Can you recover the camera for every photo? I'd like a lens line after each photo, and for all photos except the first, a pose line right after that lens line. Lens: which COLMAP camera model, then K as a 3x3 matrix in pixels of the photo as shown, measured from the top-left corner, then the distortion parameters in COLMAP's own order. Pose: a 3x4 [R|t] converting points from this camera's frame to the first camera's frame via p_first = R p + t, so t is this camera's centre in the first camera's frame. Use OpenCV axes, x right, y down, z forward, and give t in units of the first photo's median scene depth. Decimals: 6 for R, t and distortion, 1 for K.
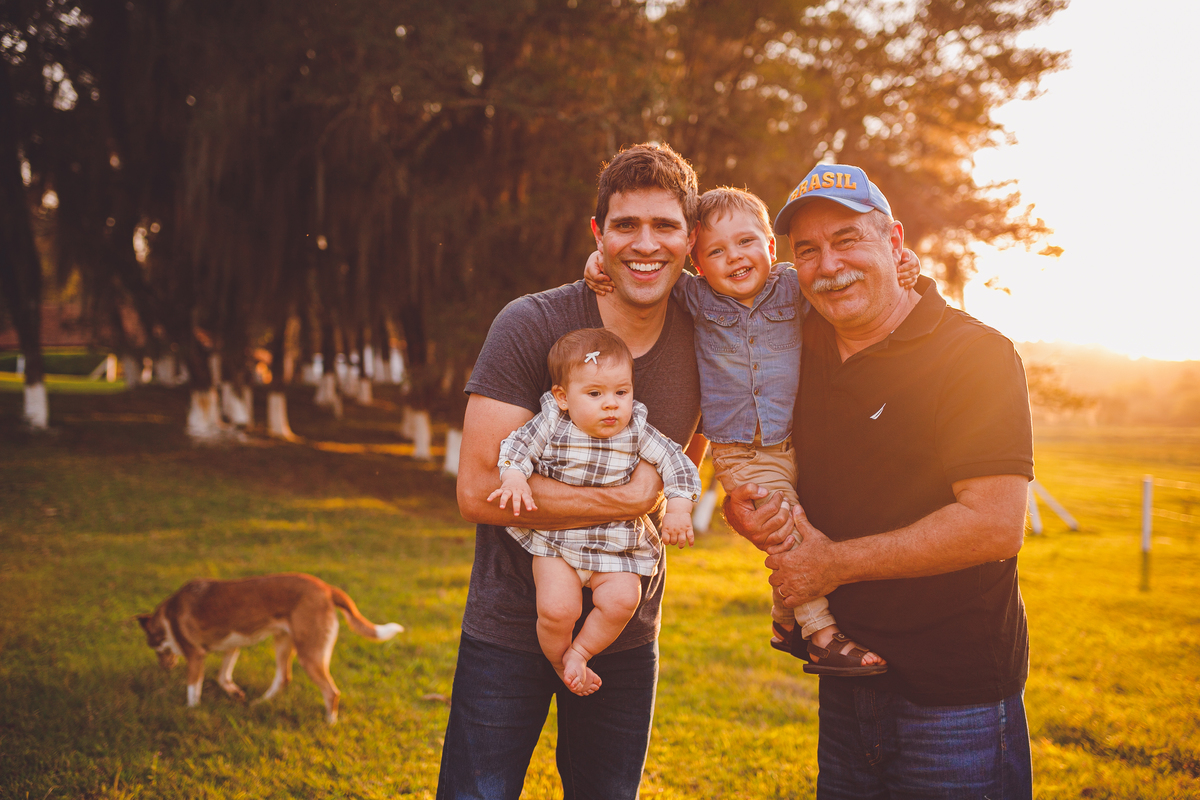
lens RADIAL K [[1163.4, 0, 599.5], [0, 1163.4, 399.5], [0, 0, 1]] dist [-0.007478, 0.000000]
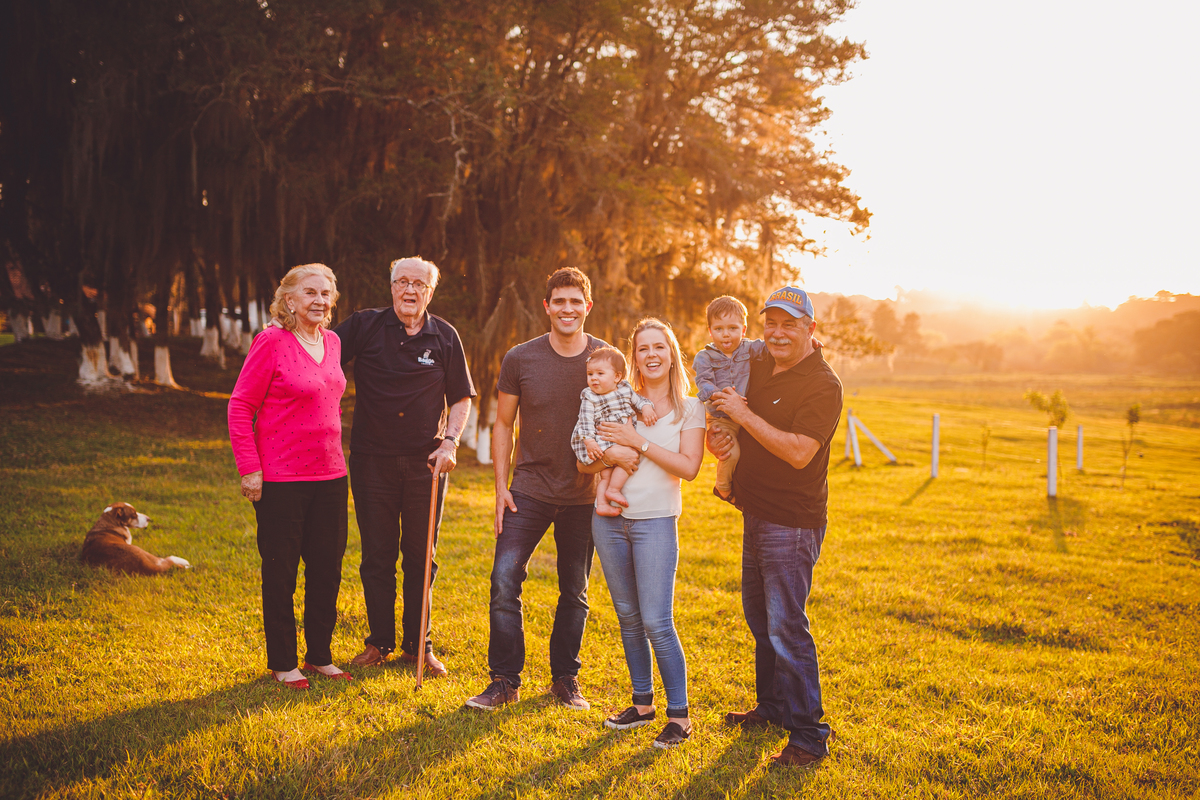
lens RADIAL K [[1163.4, 0, 600.8], [0, 1163.4, 401.1], [0, 0, 1]] dist [-0.007478, 0.000000]
pose [[0.996260, -0.010245, 0.085798, 0.041965], [0.006460, 0.998999, 0.044273, 0.000528], [-0.086165, -0.043553, 0.995328, -0.132788]]
